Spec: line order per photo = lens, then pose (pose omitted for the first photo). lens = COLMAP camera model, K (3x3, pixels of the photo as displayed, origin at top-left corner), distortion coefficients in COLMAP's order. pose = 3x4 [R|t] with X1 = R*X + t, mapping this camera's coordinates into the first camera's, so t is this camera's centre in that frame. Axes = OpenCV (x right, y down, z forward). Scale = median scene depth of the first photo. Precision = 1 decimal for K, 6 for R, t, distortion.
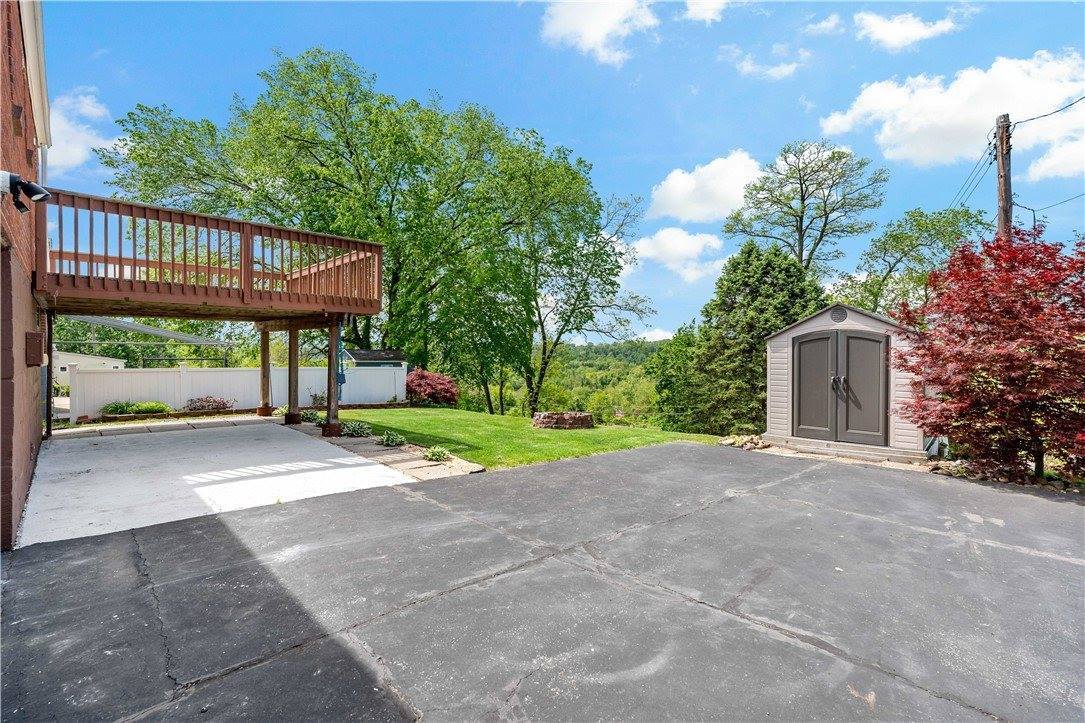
lens RADIAL K [[492.0, 0, 547.5], [0, 492.0, 356.7], [0, 0, 1]] dist [-0.004300, -0.000065]
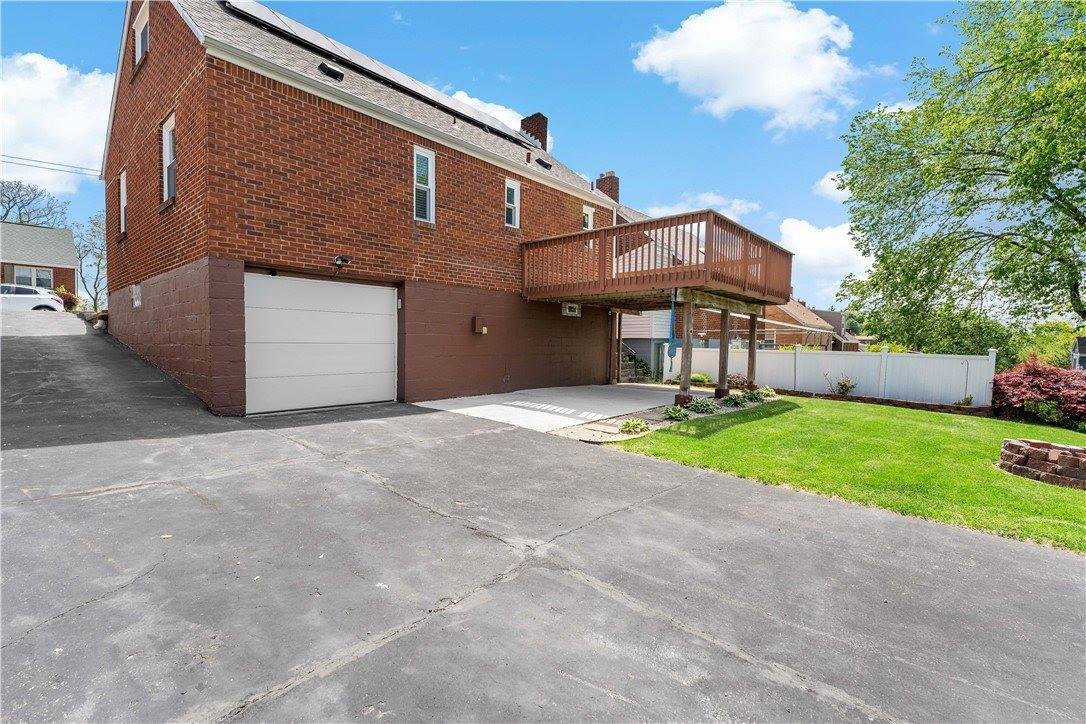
lens RADIAL K [[492.4, 0, 548.8], [0, 492.4, 361.2], [0, 0, 1]] dist [-0.004300, -0.000065]
pose [[0.077813, 0.029539, -0.996530, 1.052602], [-0.022646, 0.999355, 0.027854, 0.074225], [0.996711, 0.020400, 0.078432, 1.134806]]
